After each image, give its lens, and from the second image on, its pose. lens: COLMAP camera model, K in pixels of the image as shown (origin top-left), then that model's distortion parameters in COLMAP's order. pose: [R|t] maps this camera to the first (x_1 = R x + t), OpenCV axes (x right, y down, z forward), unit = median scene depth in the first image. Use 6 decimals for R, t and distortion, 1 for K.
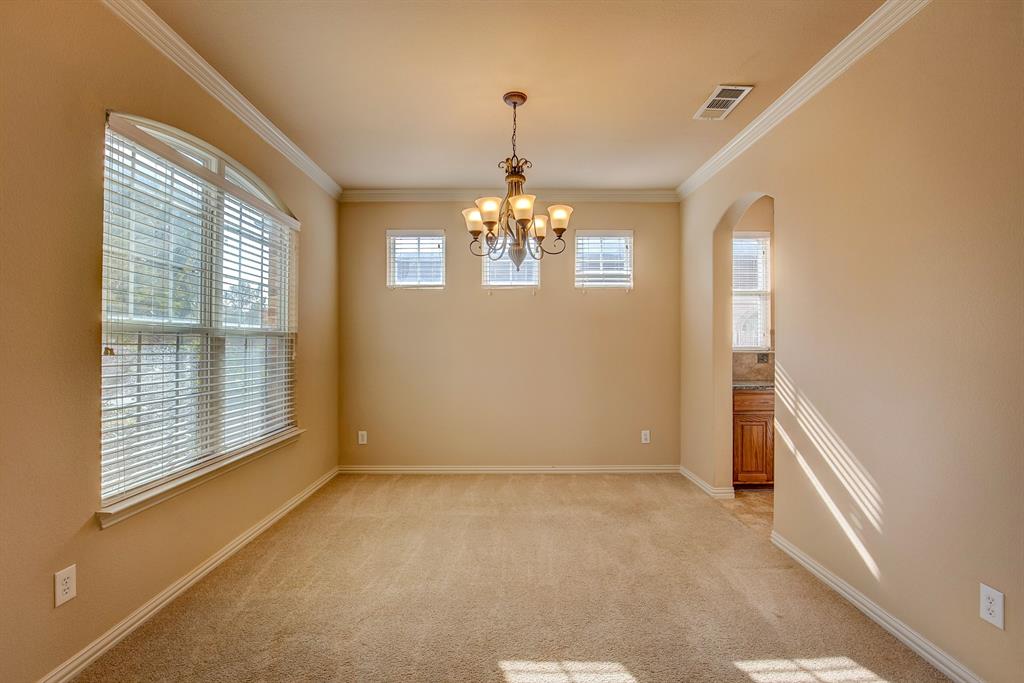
lens RADIAL K [[478.6, 0, 512.0], [0, 478.6, 341.5], [0, 0, 1]] dist [-0.018139, 0.000269]
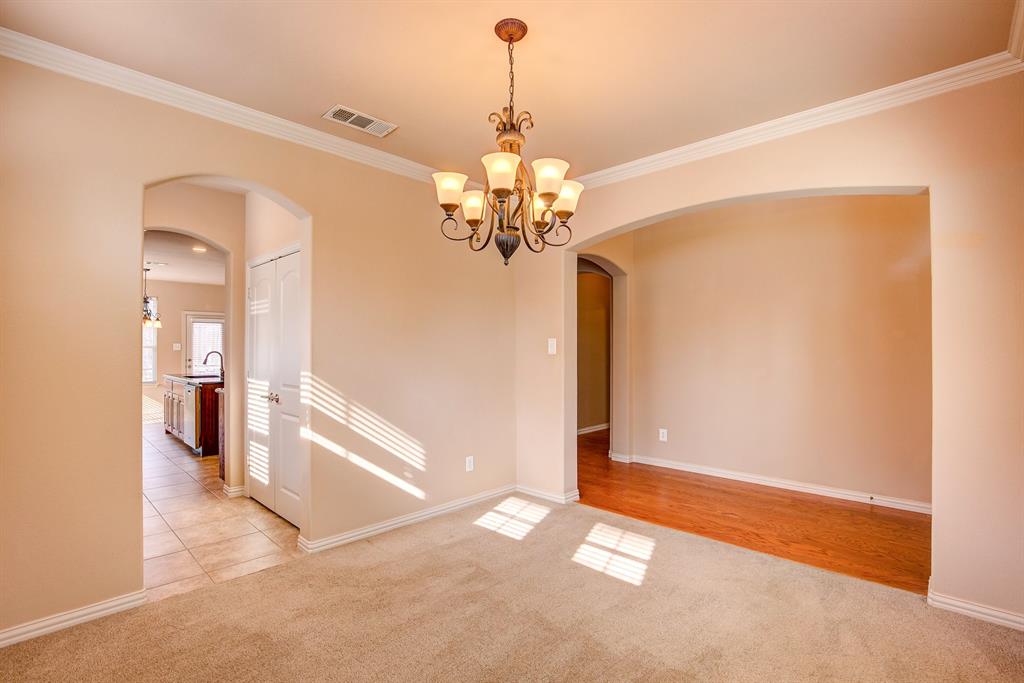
lens RADIAL K [[478.6, 0, 512.0], [0, 478.6, 341.5], [0, 0, 1]] dist [-0.018139, 0.000269]
pose [[-0.708323, 0.011862, 0.705788, -0.531472], [-0.001338, 0.999834, -0.018147, -0.025512], [-0.705887, -0.013798, -0.708190, 1.581362]]
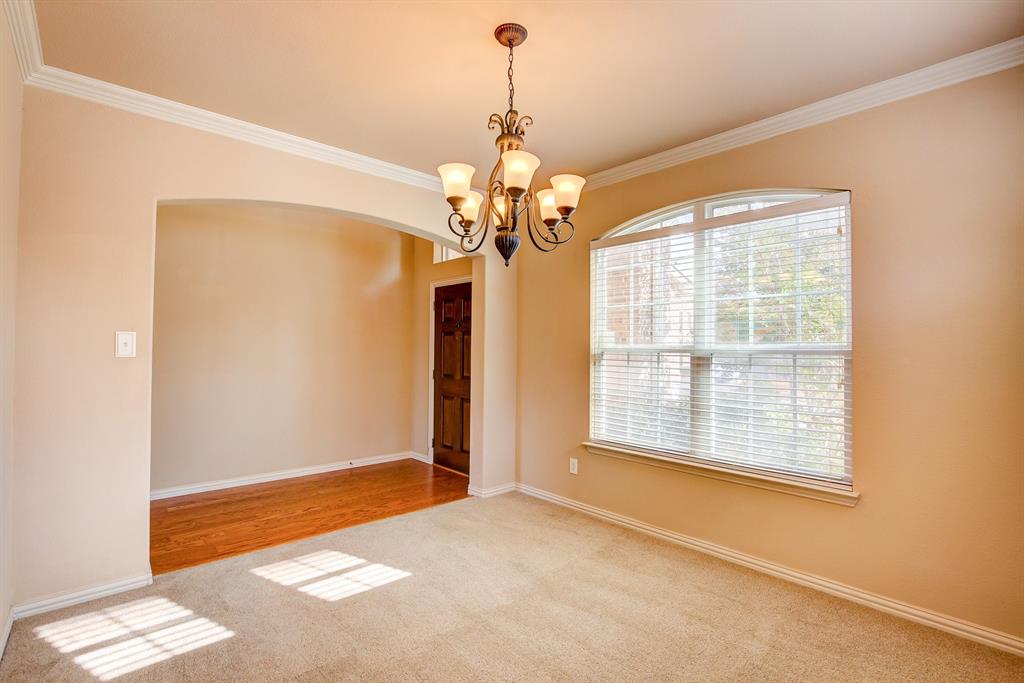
lens RADIAL K [[466.0, 0, 510.9], [0, 466.0, 347.0], [0, 0, 1]] dist [-0.042878, 0.012042]
pose [[-0.753341, -0.007763, -0.657585, 0.486965], [-0.003160, 0.999962, -0.008185, -0.028564], [0.657623, -0.004088, -0.753336, 1.596777]]
